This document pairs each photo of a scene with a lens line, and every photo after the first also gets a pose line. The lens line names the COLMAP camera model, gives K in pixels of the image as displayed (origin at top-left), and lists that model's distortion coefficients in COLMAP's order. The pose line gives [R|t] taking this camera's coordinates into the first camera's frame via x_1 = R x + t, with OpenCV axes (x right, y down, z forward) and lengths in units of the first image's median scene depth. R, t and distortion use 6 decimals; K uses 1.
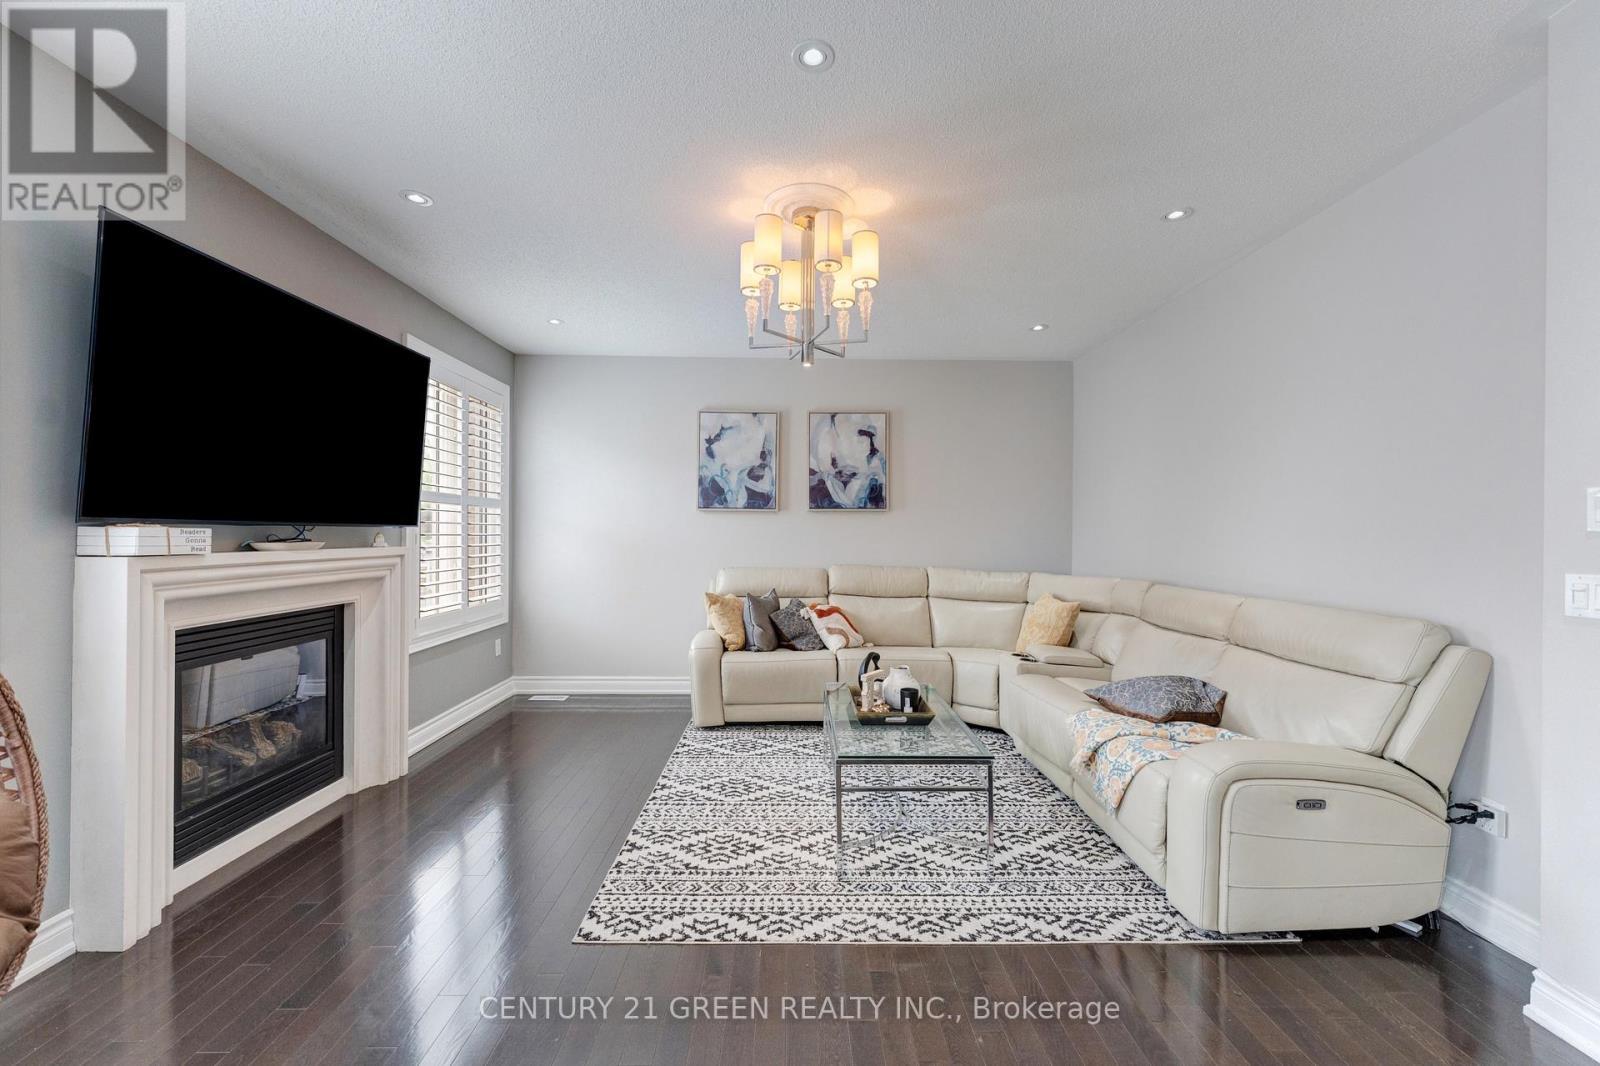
lens RADIAL K [[639.5, 0, 800.0], [0, 639.5, 533.0], [0, 0, 1]] dist [0.002214, 0.000050]
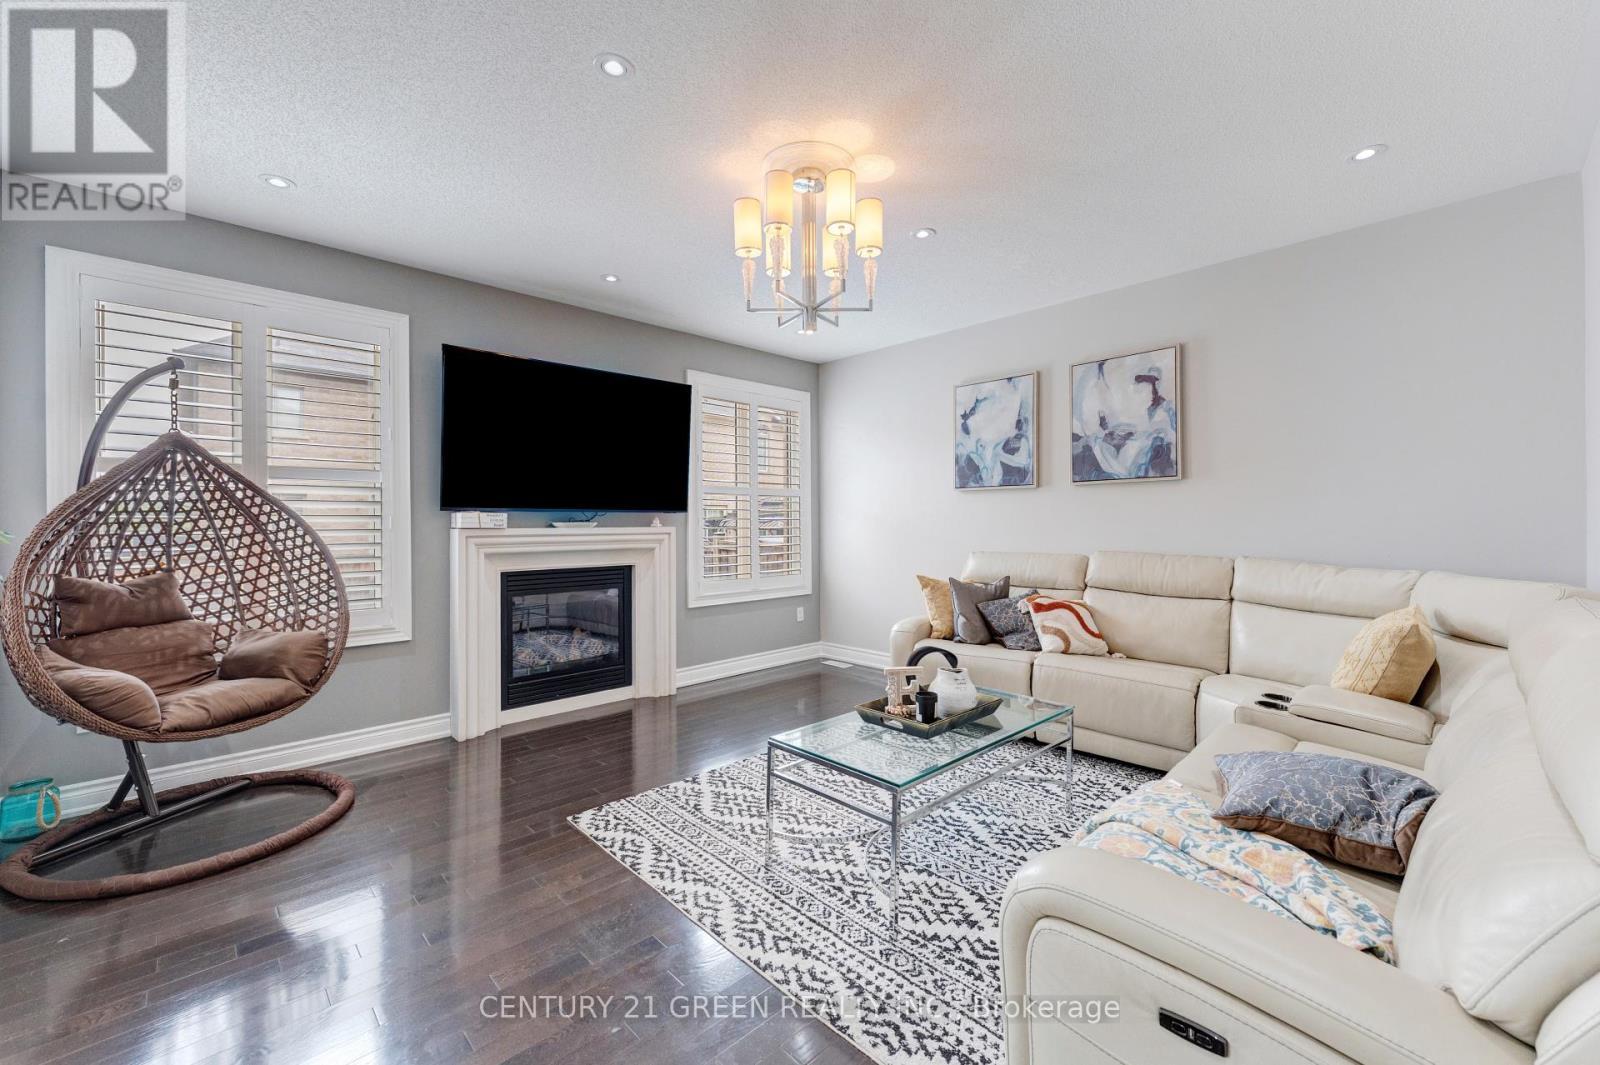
lens RADIAL K [[642.0, 0, 795.8], [0, 642.0, 521.3], [0, 0, 1]] dist [0.000917, -0.000116]
pose [[0.677235, -0.012559, -0.735659, 0.438662], [0.008966, 0.999921, -0.008817, 0.018517], [0.735712, -0.000625, 0.677294, 0.206850]]
